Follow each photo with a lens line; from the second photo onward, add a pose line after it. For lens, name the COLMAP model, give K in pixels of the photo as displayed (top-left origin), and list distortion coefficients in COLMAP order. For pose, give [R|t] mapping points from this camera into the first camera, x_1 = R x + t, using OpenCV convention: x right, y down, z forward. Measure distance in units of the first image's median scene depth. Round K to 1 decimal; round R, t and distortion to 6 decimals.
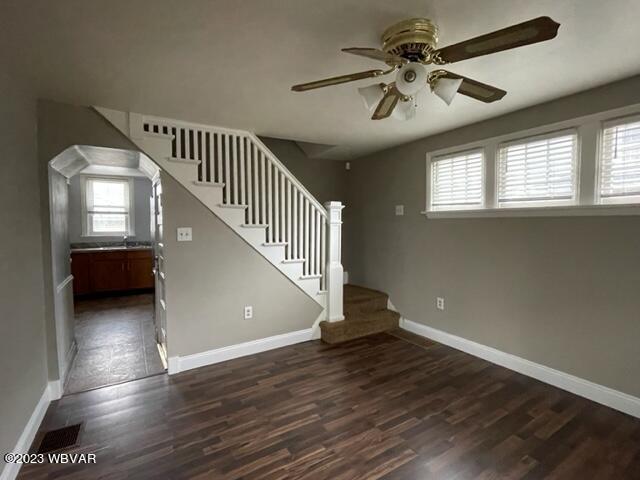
lens RADIAL K [[313.2, 0, 315.1], [0, 313.2, 241.0], [0, 0, 1]] dist [0.000189, 0.005050]
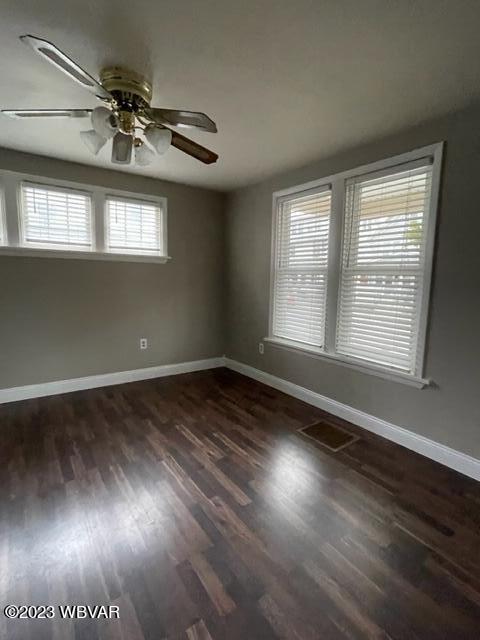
lens RADIAL K [[313.2, 0, 237.3], [0, 313.2, 319.9], [0, 0, 1]] dist [0.000189, 0.005050]
pose [[-0.034258, -0.144105, 0.988969, -0.626324], [0.024014, 0.989146, 0.144963, -0.005162], [-0.999124, 0.028715, -0.030426, 0.474142]]
